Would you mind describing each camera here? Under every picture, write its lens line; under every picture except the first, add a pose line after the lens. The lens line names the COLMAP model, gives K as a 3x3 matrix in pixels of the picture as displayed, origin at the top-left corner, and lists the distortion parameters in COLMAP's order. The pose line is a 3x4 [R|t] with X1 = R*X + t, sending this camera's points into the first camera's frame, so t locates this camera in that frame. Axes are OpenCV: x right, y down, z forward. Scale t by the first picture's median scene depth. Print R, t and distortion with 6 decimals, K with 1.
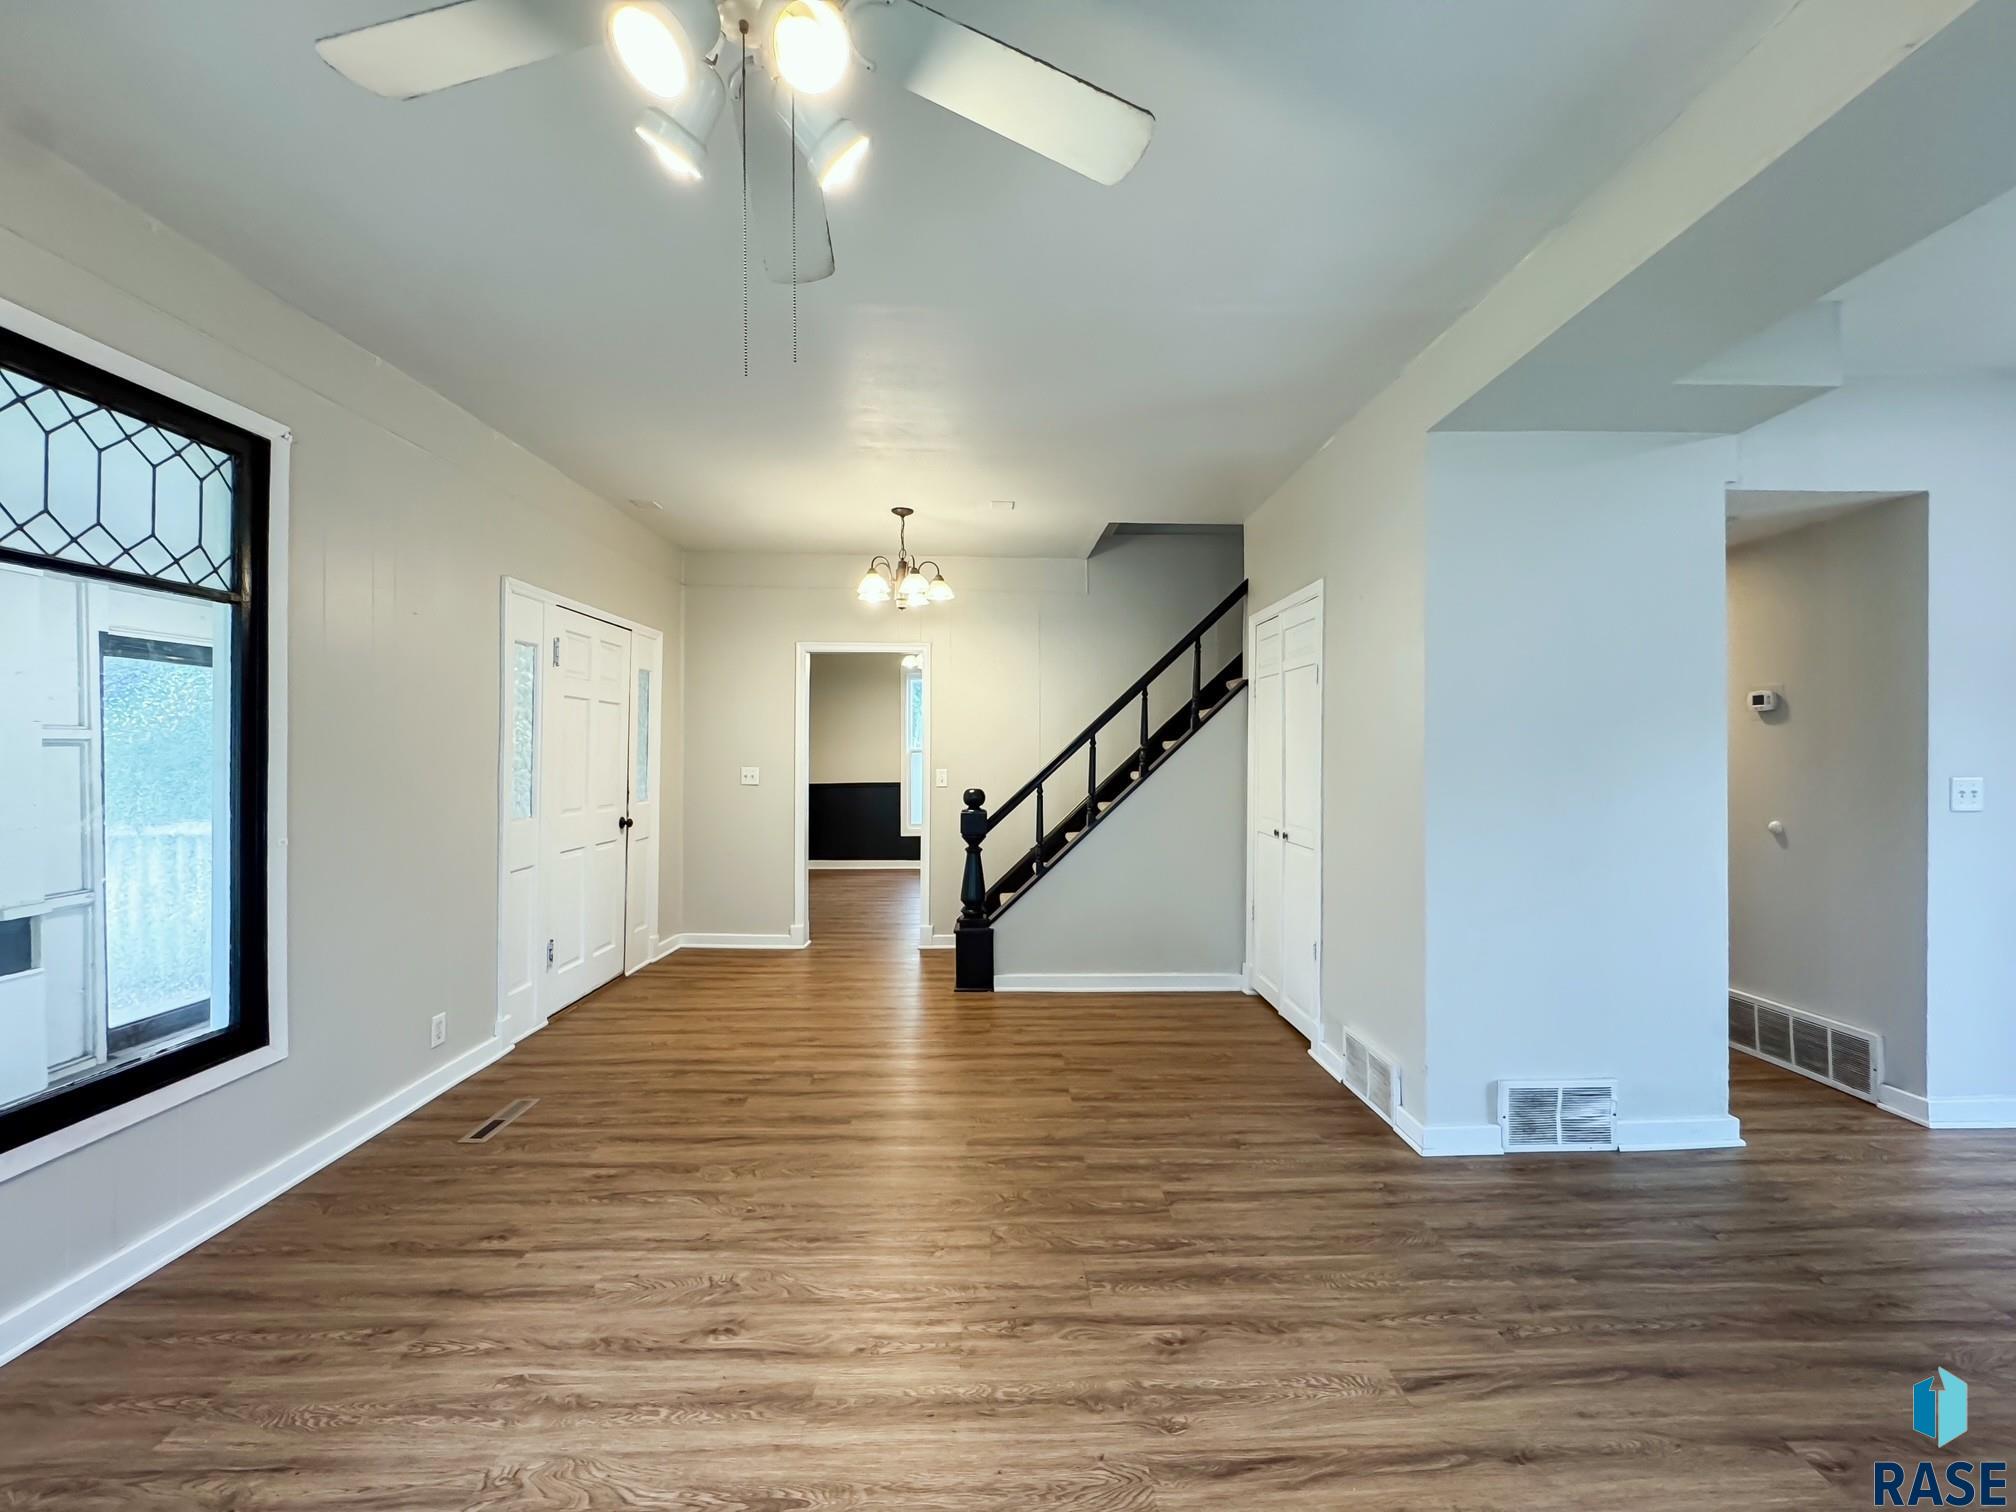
lens RADIAL K [[815.7, 0, 1014.4], [0, 815.7, 751.5], [0, 0, 1]] dist [-0.004875, 0.000917]
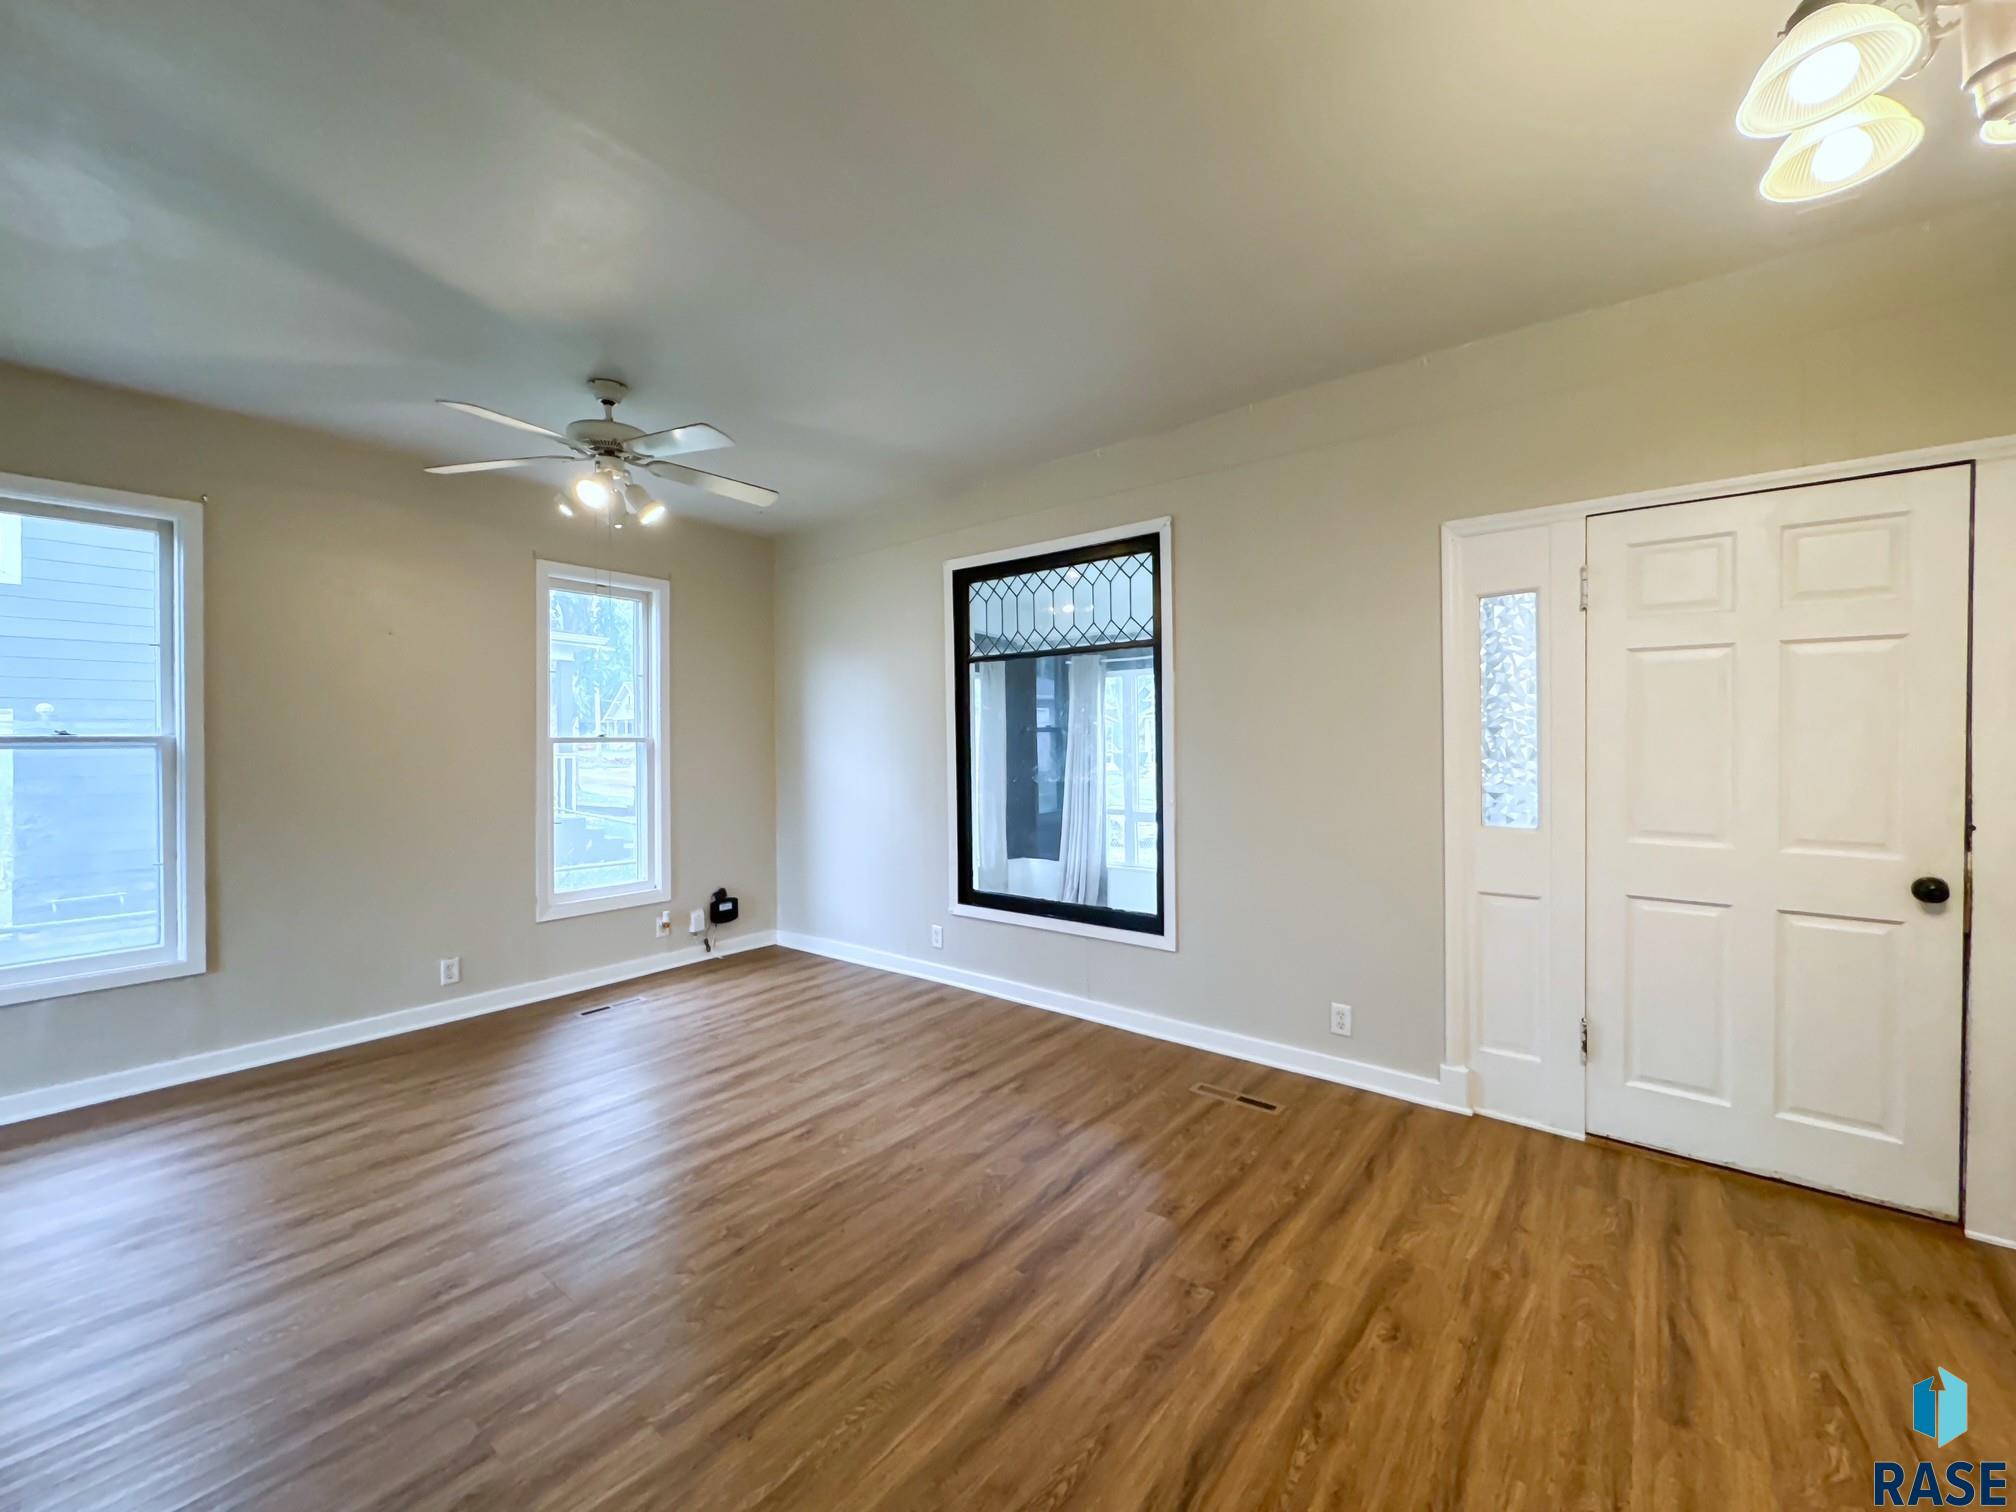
lens RADIAL K [[815.7, 0, 1001.9], [0, 815.7, 740.8], [0, 0, 1]] dist [-0.004875, 0.000917]
pose [[-0.651987, 0.006157, -0.758205, 0.359572], [0.006064, 0.999977, 0.002905, -0.003666], [0.758206, -0.002704, -0.652010, 1.535907]]
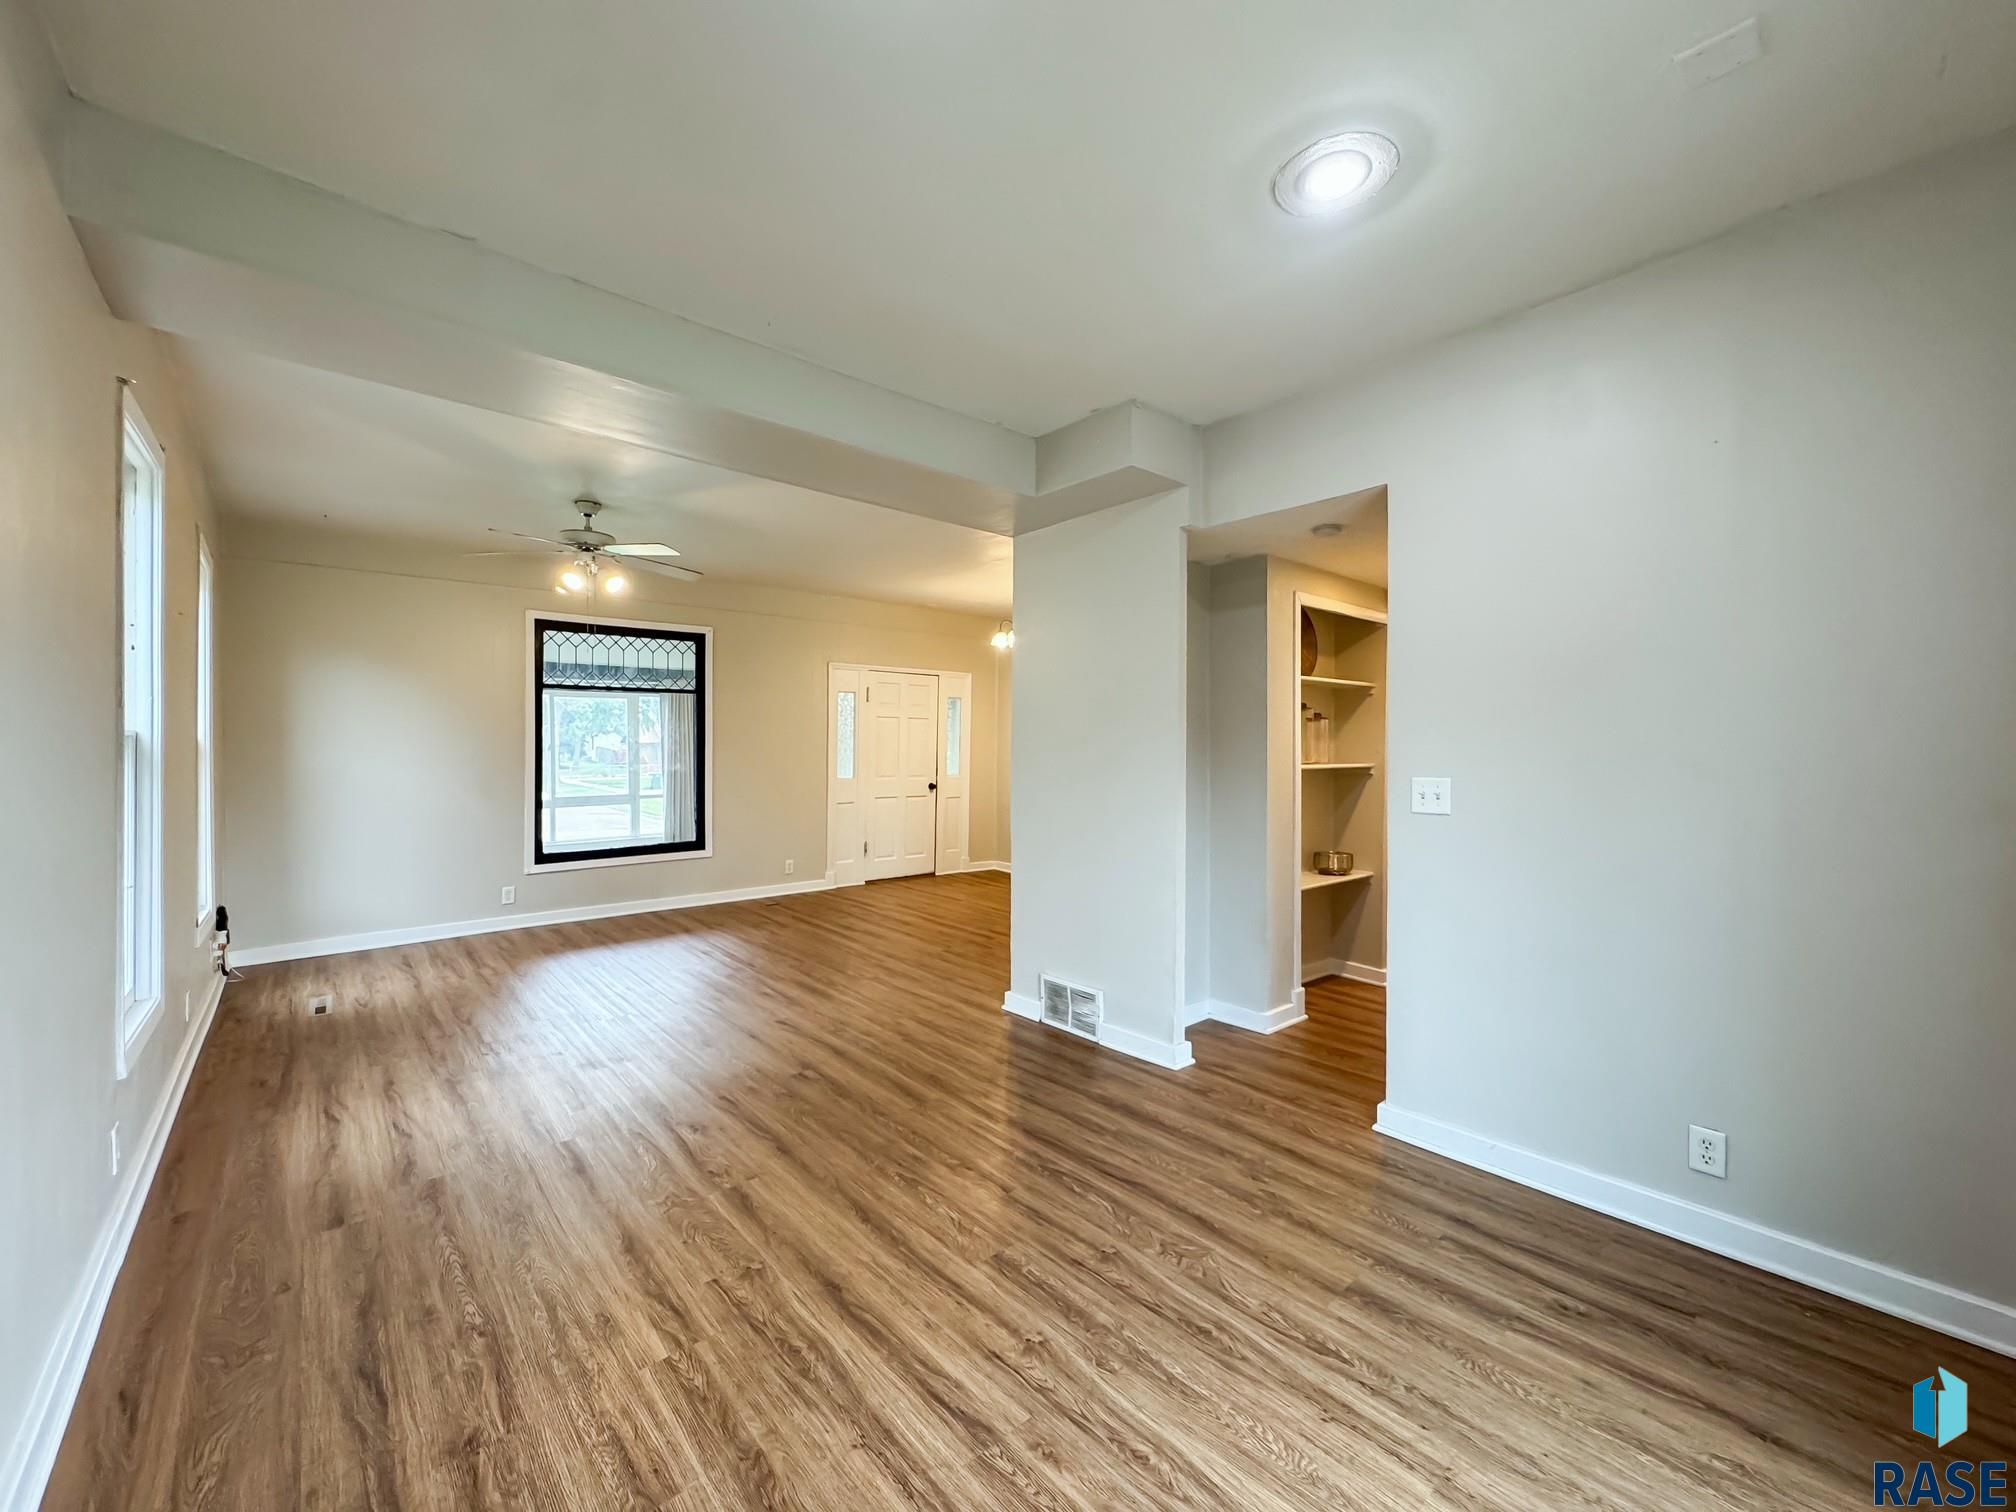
lens RADIAL K [[815.7, 0, 1015.8], [0, 815.7, 749.5], [0, 0, 1]] dist [-0.004875, 0.000917]
pose [[0.638110, 0.007123, -0.769912, 1.689285], [-0.004901, 0.999975, 0.005189, -0.003955], [0.769929, 0.000462, 0.638129, 0.027296]]
